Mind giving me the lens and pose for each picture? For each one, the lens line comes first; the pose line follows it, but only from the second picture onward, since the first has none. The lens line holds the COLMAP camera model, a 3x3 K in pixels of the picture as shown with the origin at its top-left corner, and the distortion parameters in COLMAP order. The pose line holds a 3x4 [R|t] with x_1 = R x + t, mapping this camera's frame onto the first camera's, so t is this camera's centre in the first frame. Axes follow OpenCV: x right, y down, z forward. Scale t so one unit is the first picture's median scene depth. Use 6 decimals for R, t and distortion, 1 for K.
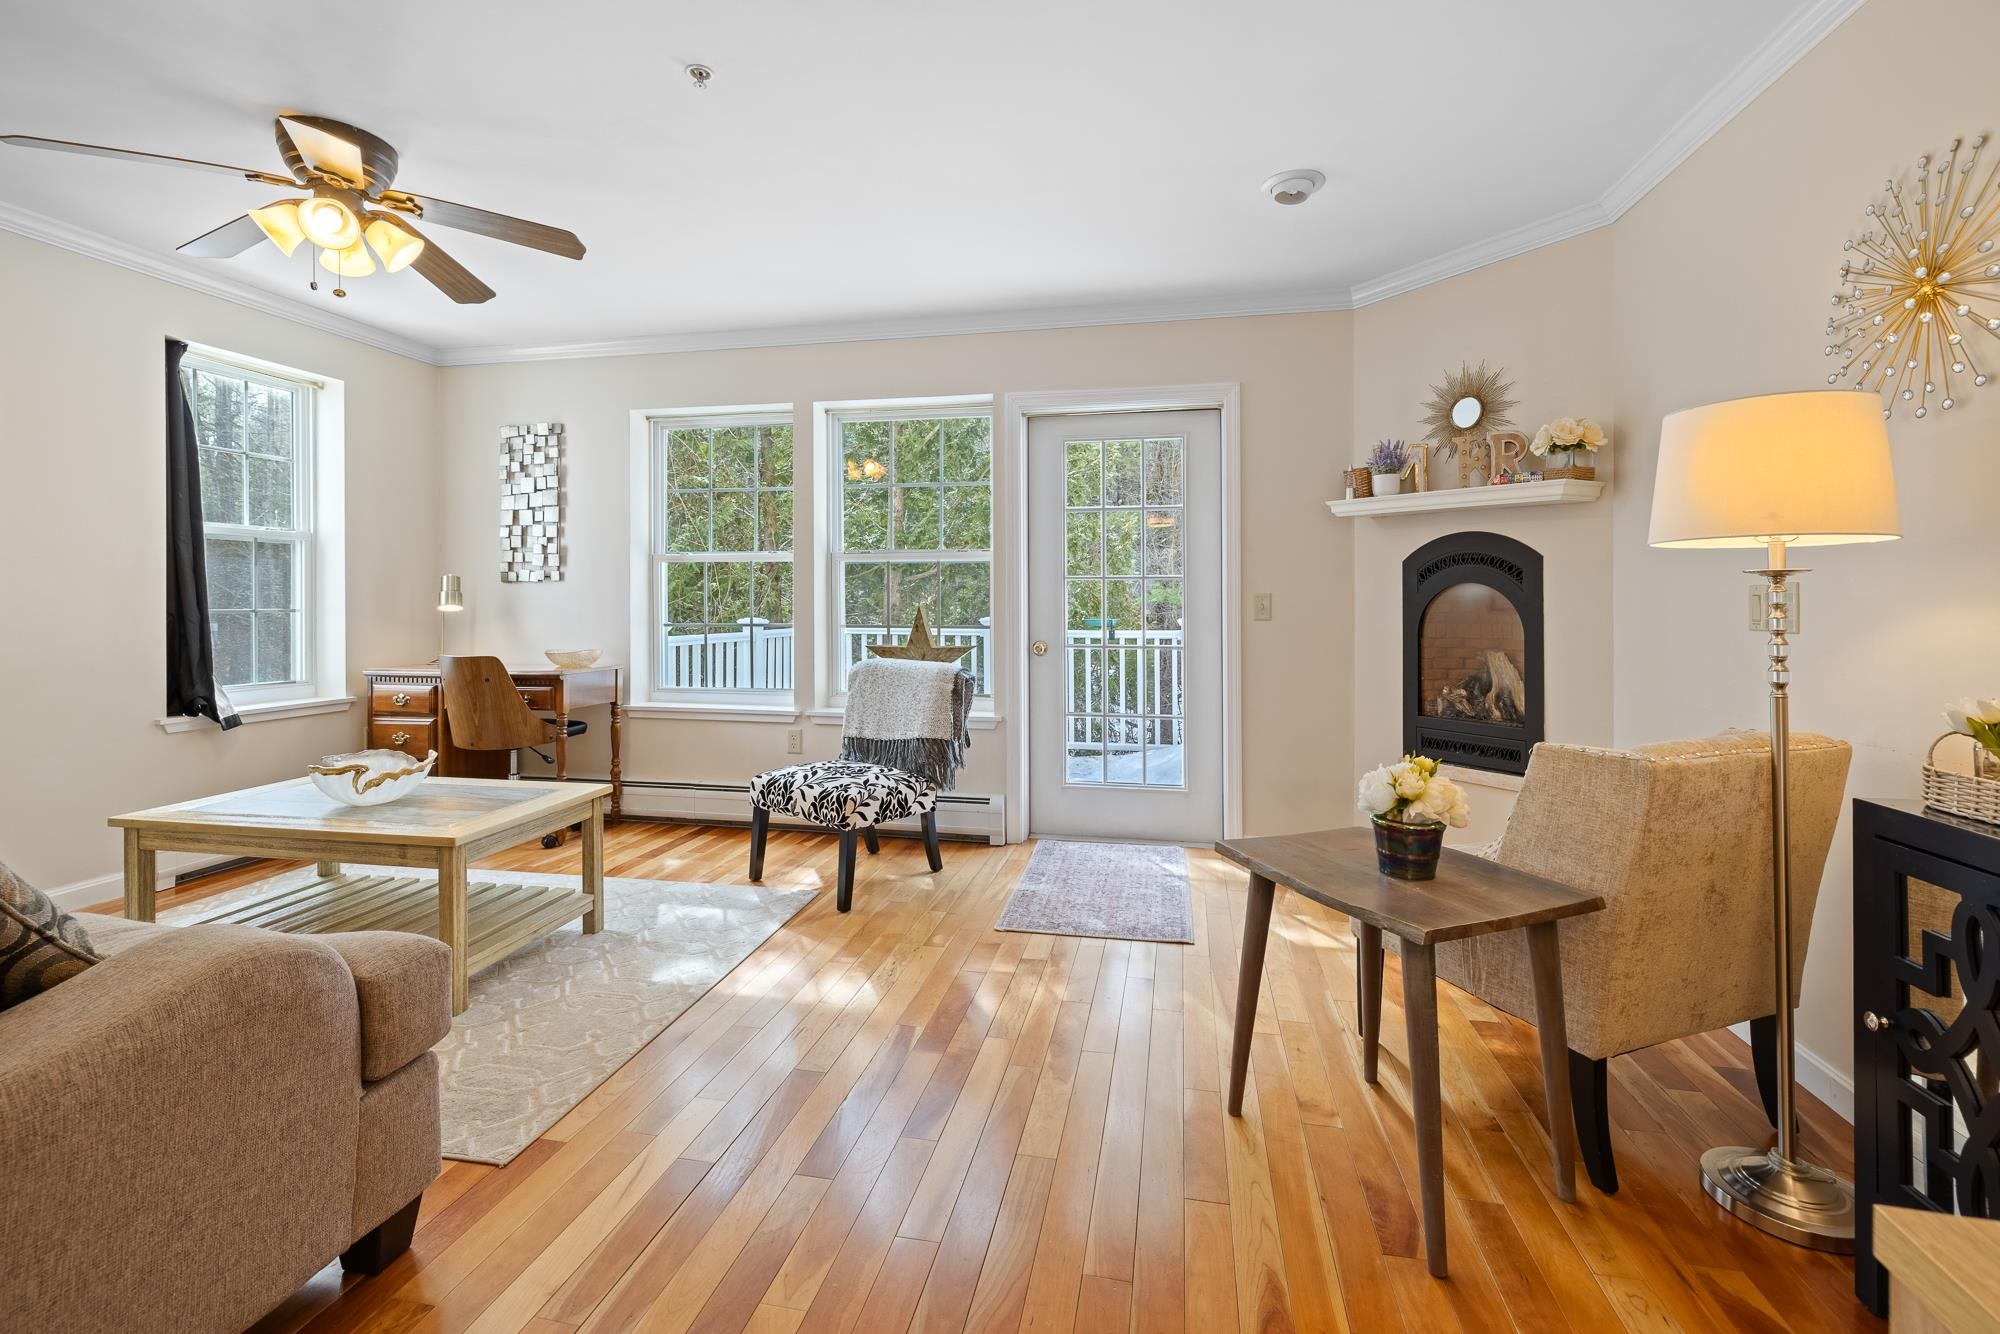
lens RADIAL K [[864.4, 0, 997.7], [0, 864.4, 584.0], [0, 0, 1]] dist [-0.000737, -0.000084]
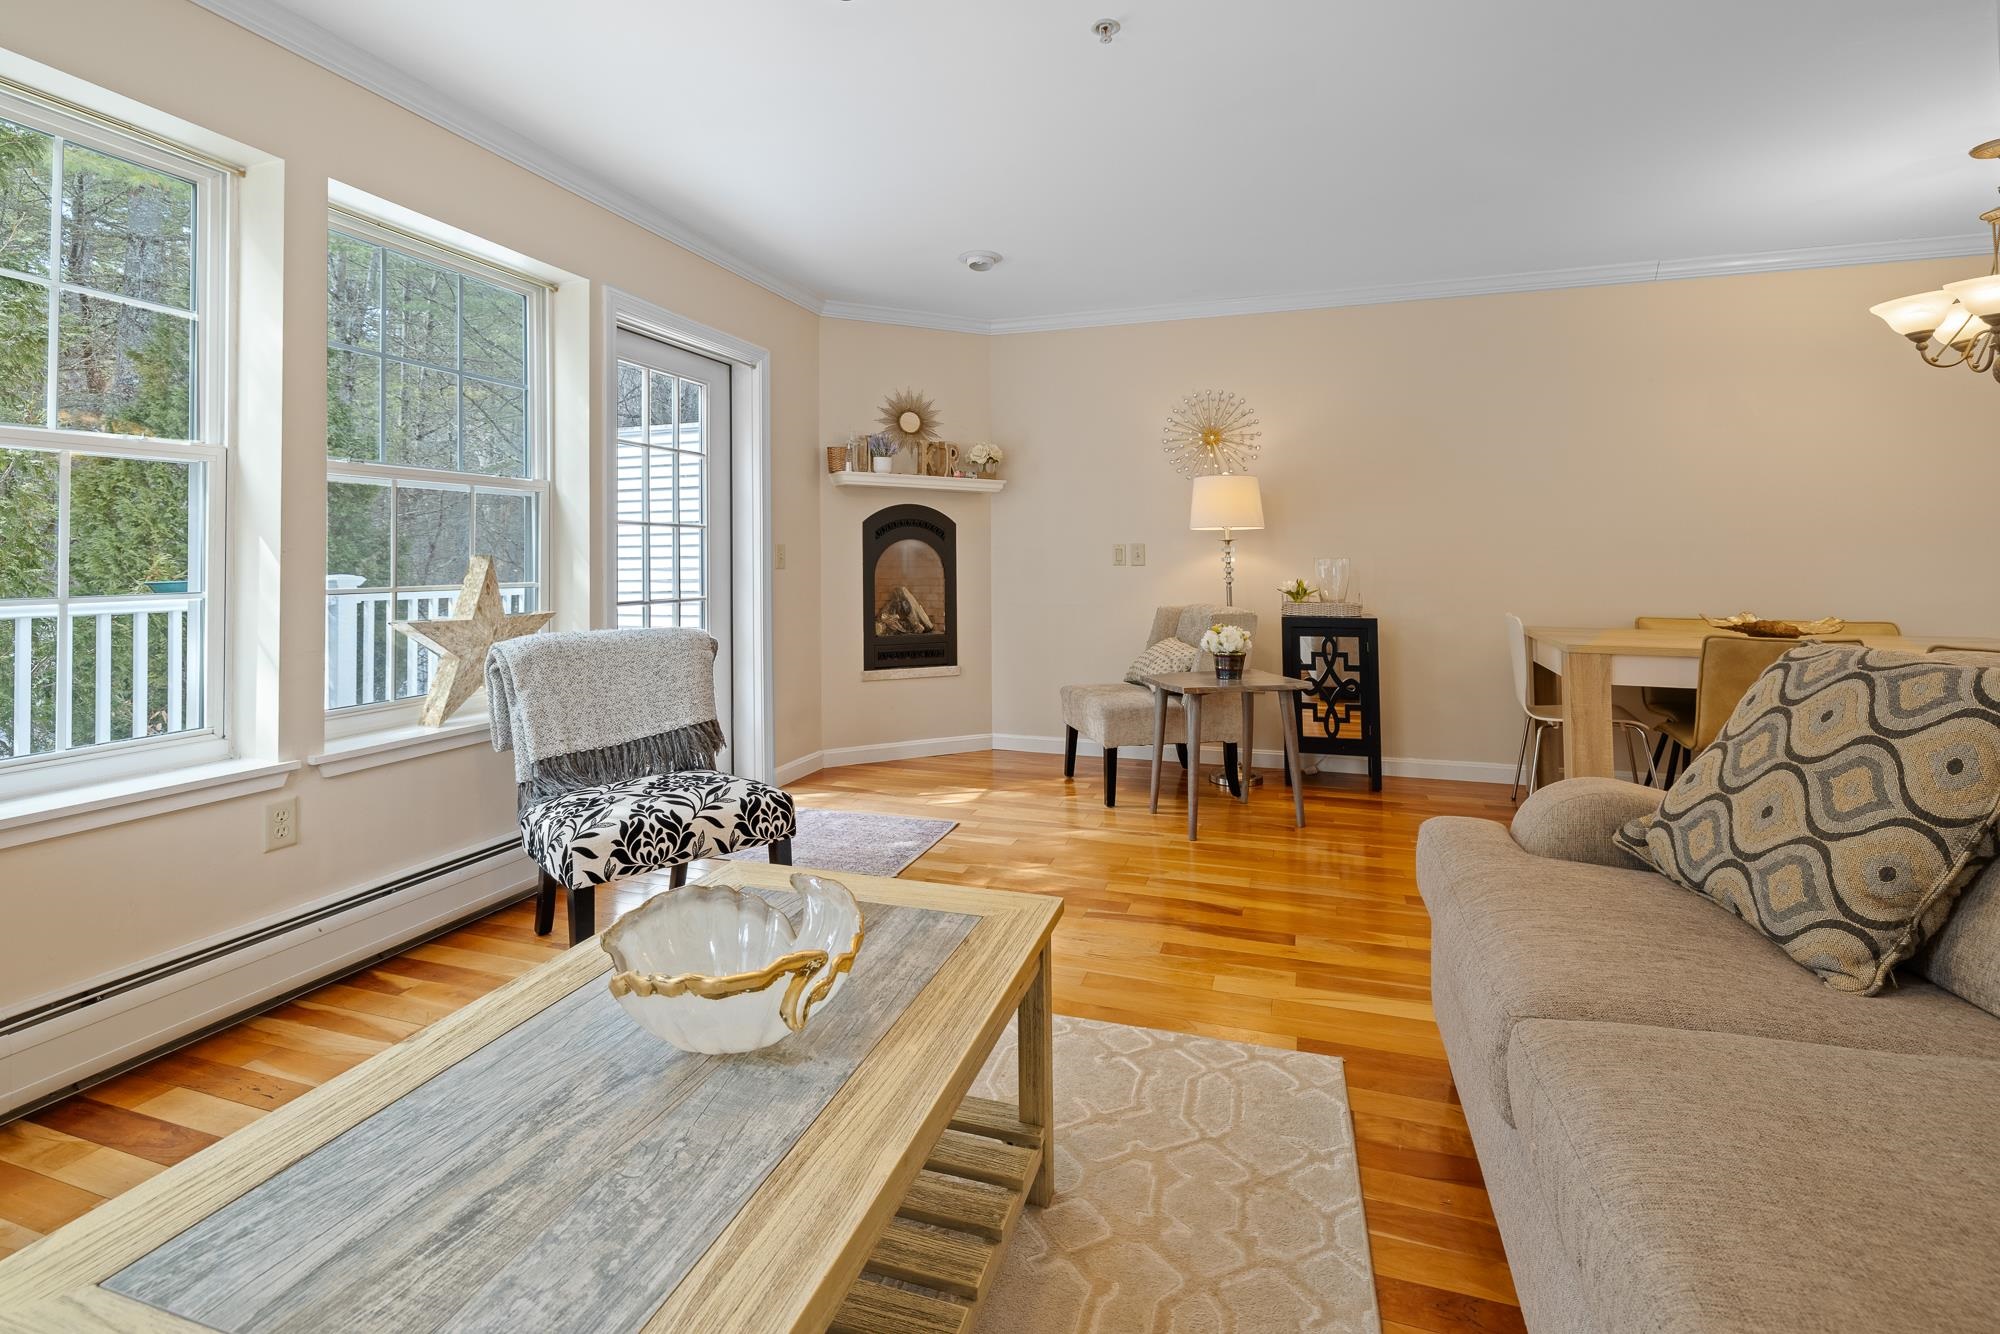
lens RADIAL K [[867.6, 0, 998.2], [0, 867.6, 561.0], [0, 0, 1]] dist [-0.040628, -0.000104]
pose [[0.106936, -0.000552, 0.994266, -0.775445], [-0.017526, 0.999843, 0.002440, 0.024200], [-0.994111, -0.017687, 0.106909, 0.609465]]
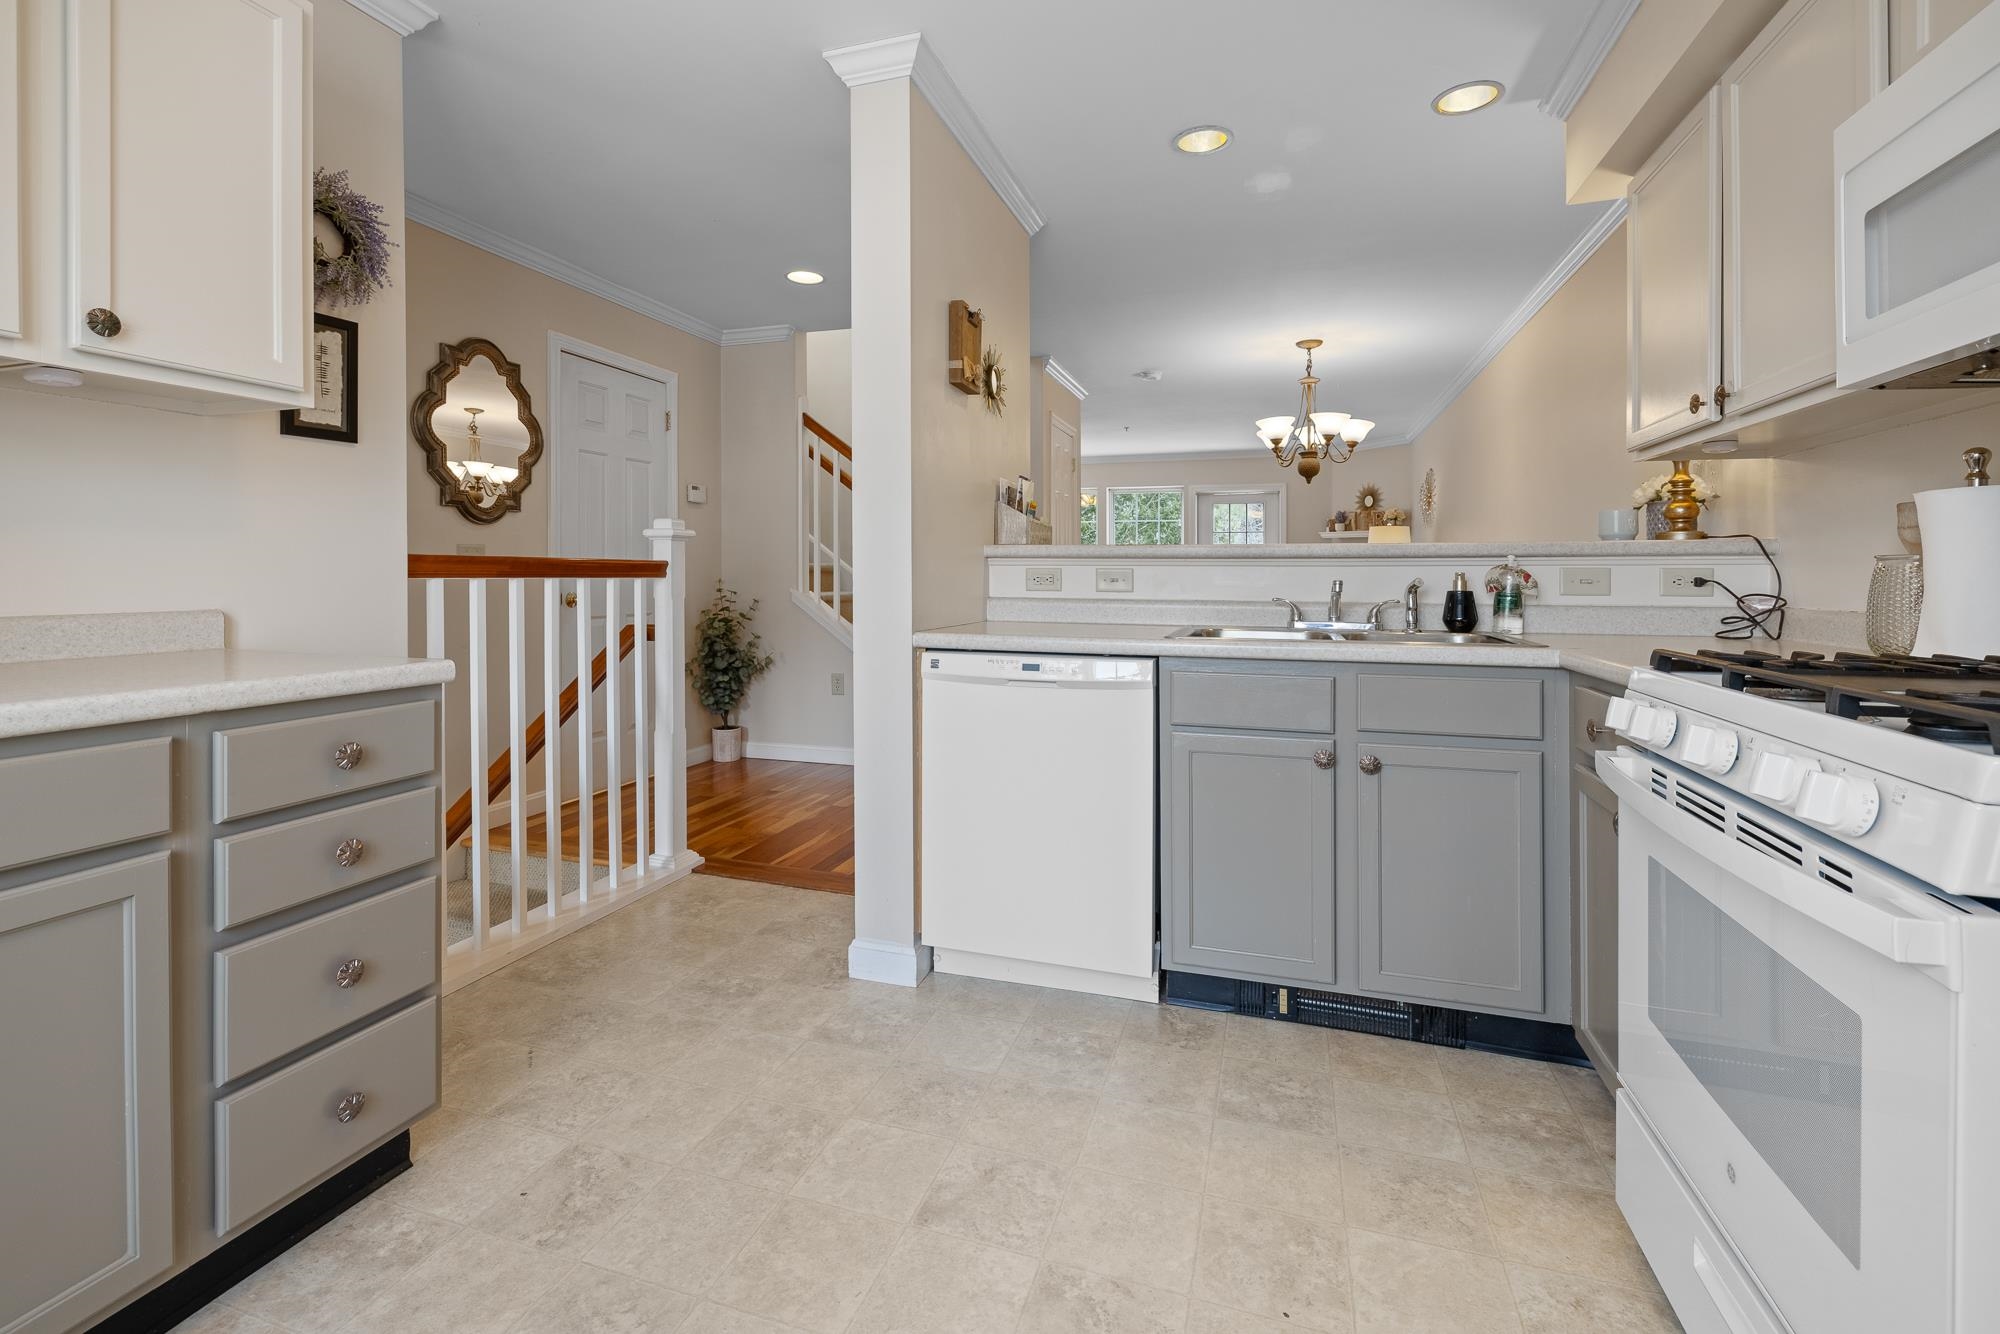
lens RADIAL K [[864.4, 0, 997.7], [0, 864.4, 584.0], [0, 0, 1]] dist [-0.000737, -0.000084]
pose [[0.994302, 0.006472, -0.106407, -0.286190], [-0.003371, 0.999565, 0.029299, -0.012701], [0.106551, -0.028774, 0.993891, -1.604001]]
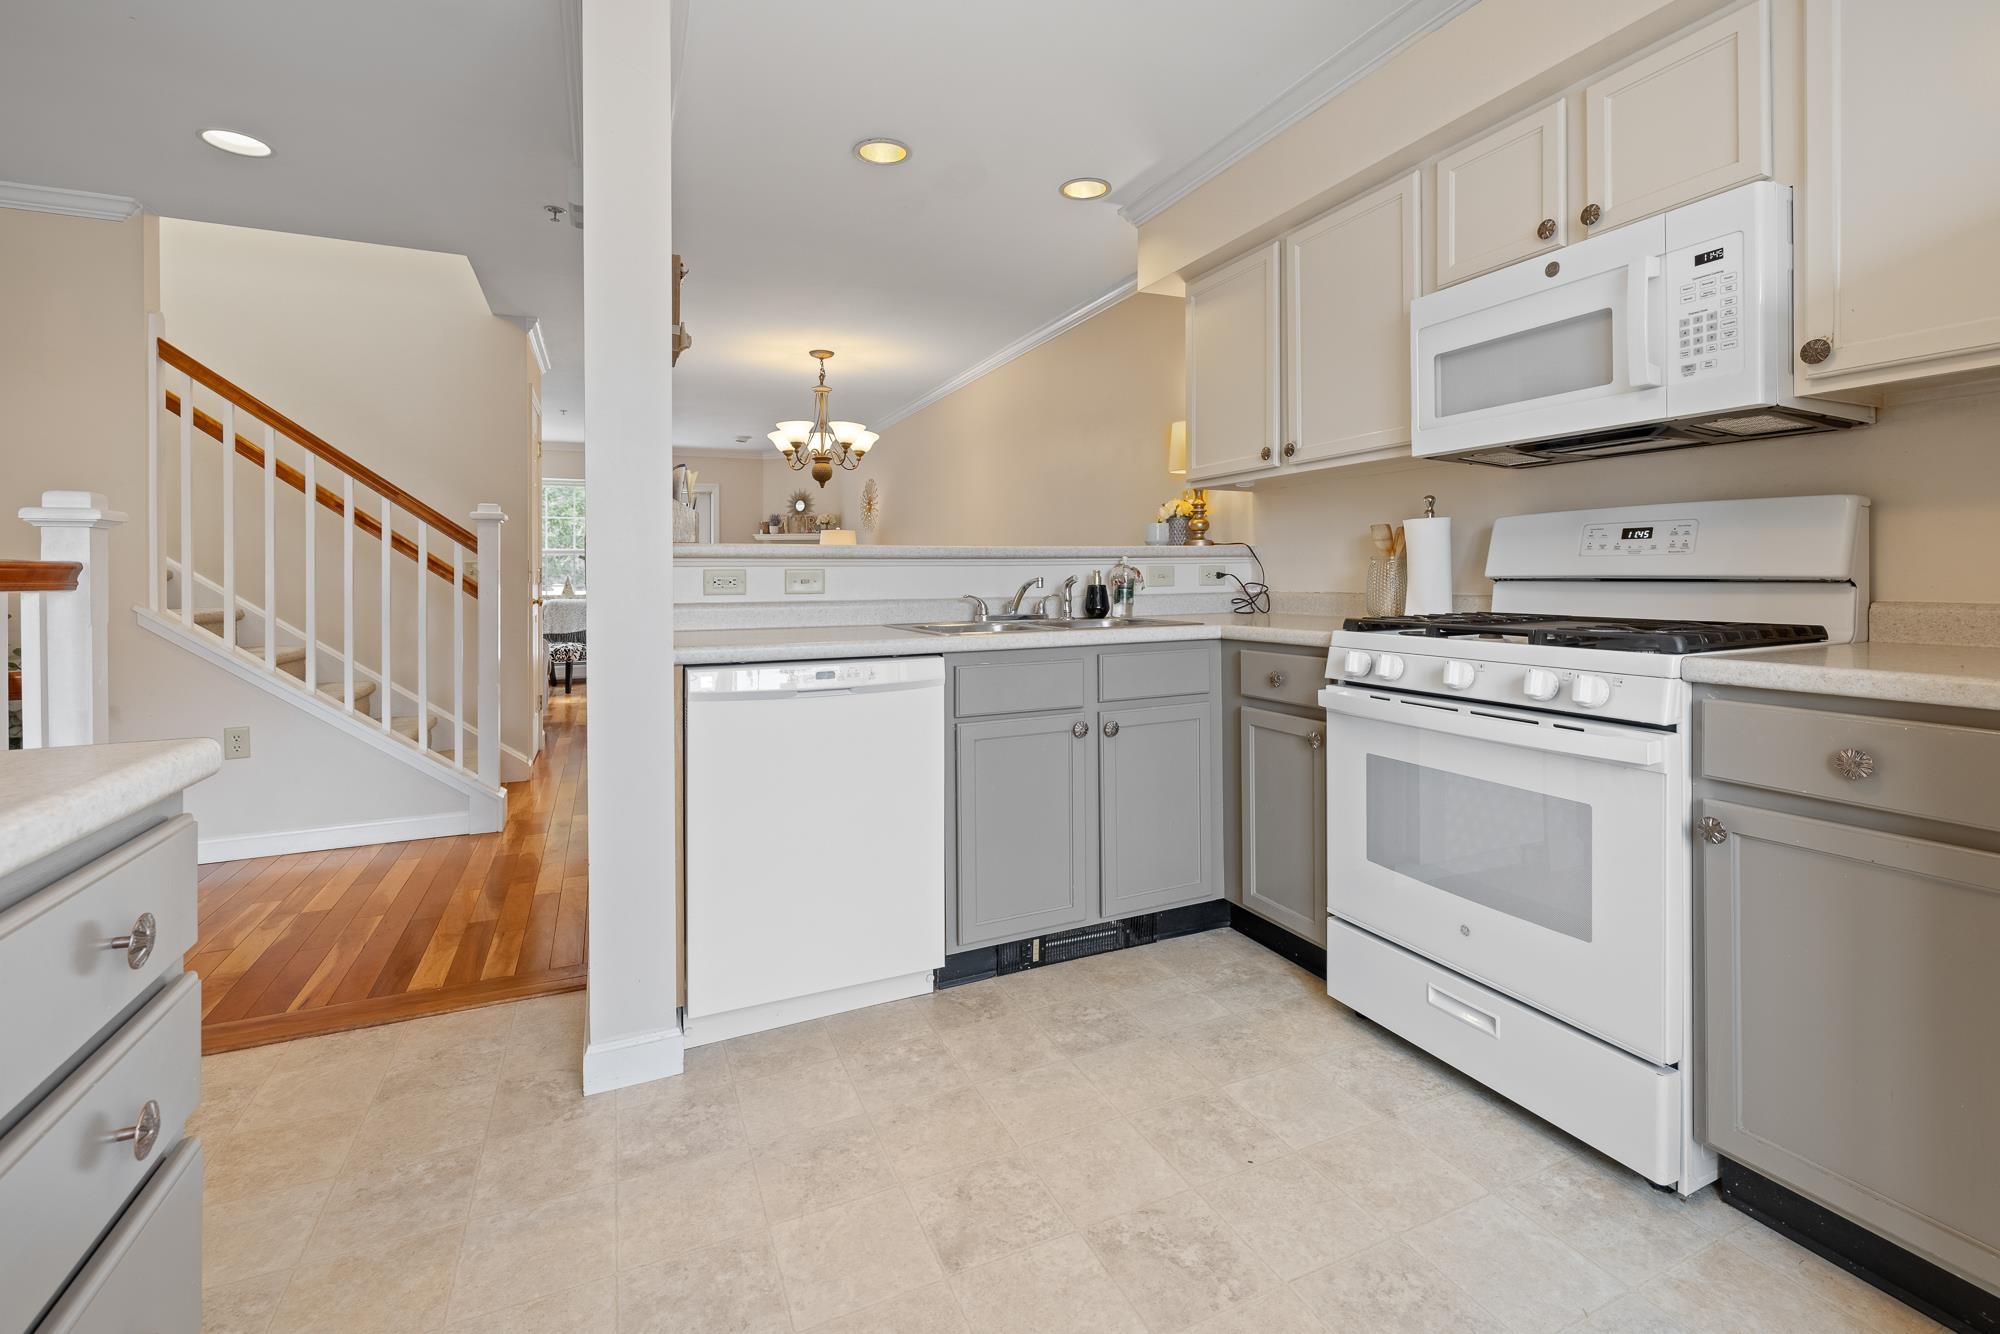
lens RADIAL K [[875.5, 0, 1004.6], [0, 875.5, 582.1], [0, 0, 1]] dist [-0.001338, -0.000131]
pose [[0.806737, -0.011578, 0.590798, -0.552543], [-0.002099, 0.999746, 0.022459, -0.010600], [-0.590907, -0.019359, 0.806507, -1.533837]]
